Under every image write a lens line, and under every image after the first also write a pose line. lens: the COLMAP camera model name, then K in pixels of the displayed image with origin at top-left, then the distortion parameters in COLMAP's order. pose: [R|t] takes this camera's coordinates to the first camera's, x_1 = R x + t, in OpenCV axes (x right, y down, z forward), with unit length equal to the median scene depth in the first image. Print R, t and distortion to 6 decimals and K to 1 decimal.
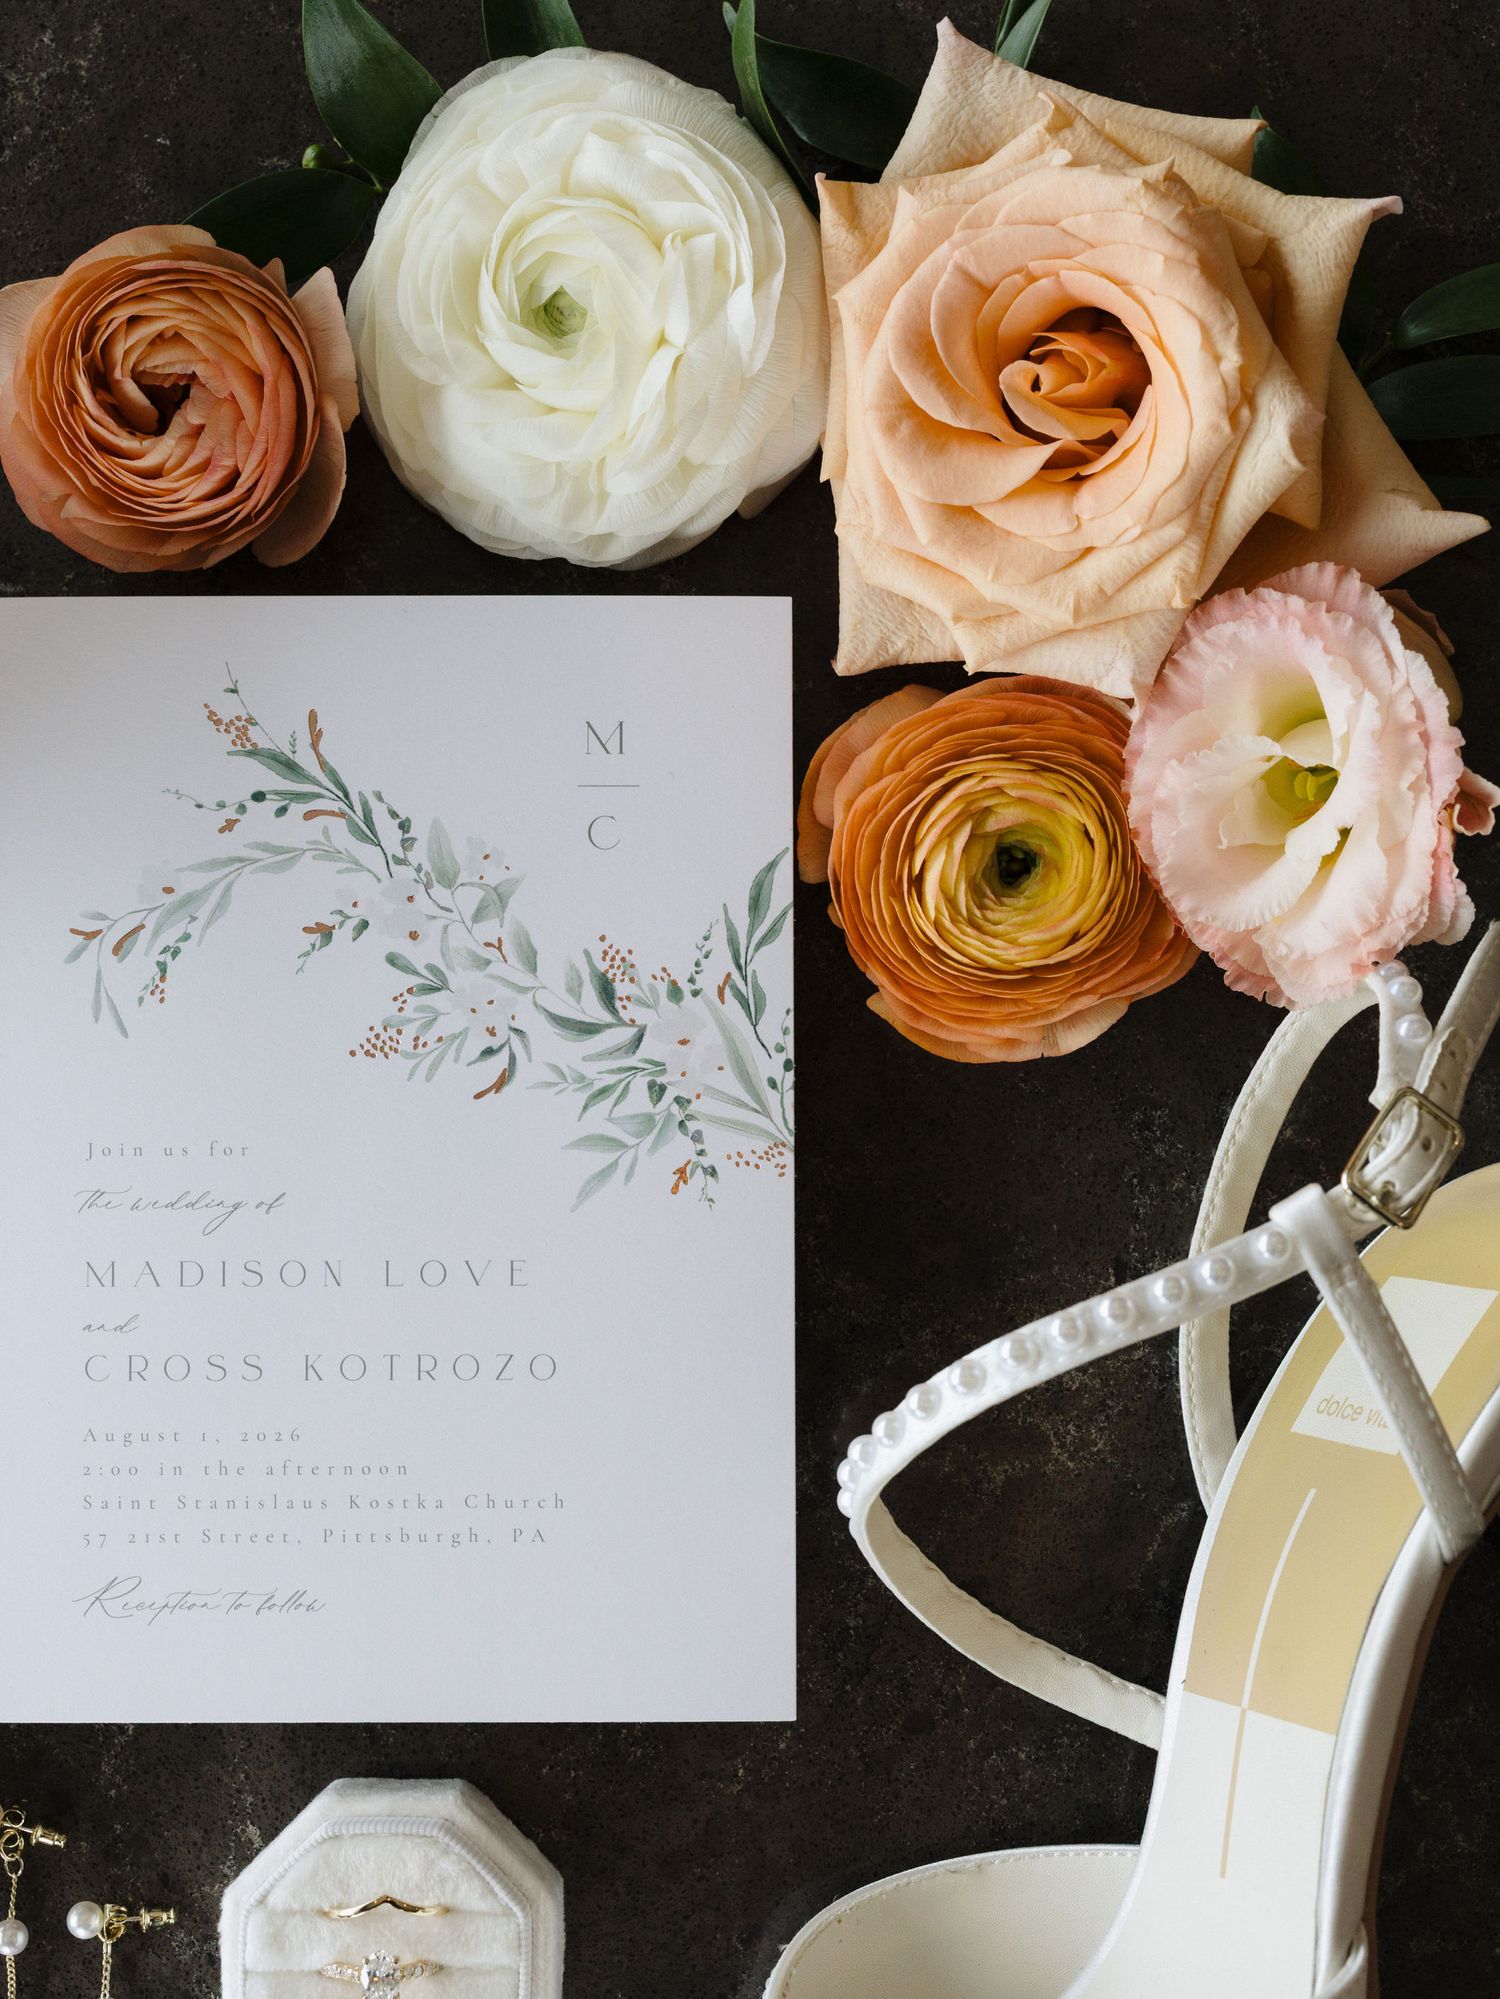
lens RADIAL K [[3848.6, 0, 737.8], [0, 3848.6, 994.5], [0, 0, 1]] dist [0.033547, 0.000000]
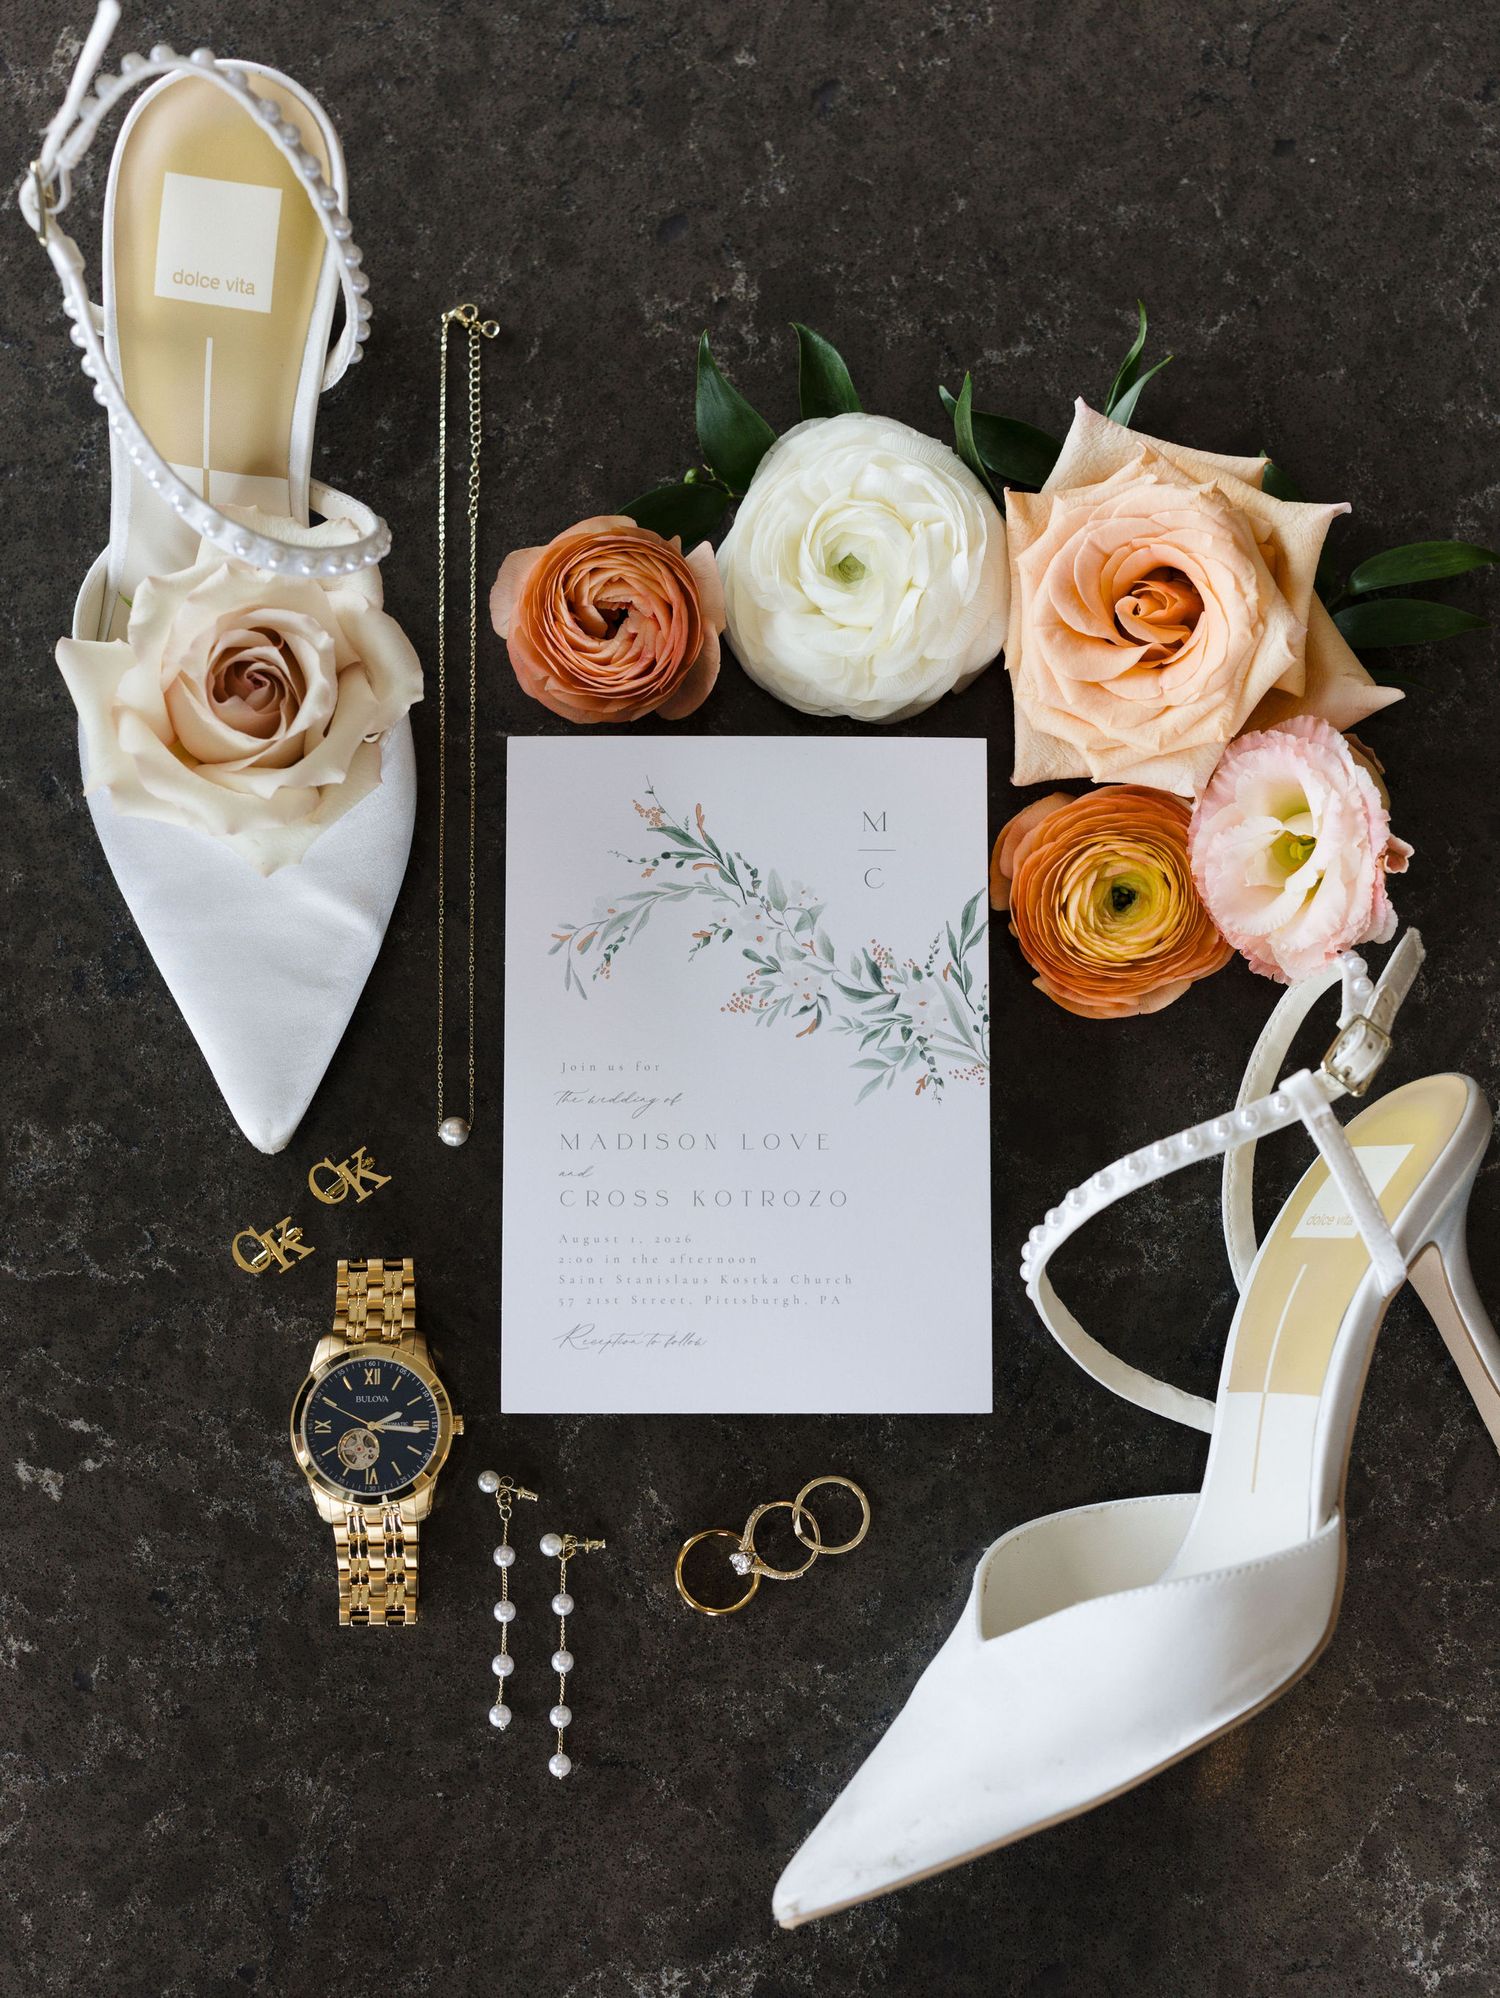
lens RADIAL K [[3846.7, 0, 759.2], [0, 3846.7, 1000.8], [0, 0, 1]] dist [0.033547, 0.000000]
pose [[0.999841, 0.005542, 0.016967, -0.112621], [-0.004082, 0.996384, -0.084865, 0.151967], [-0.017376, 0.084782, 0.996248, -0.647281]]
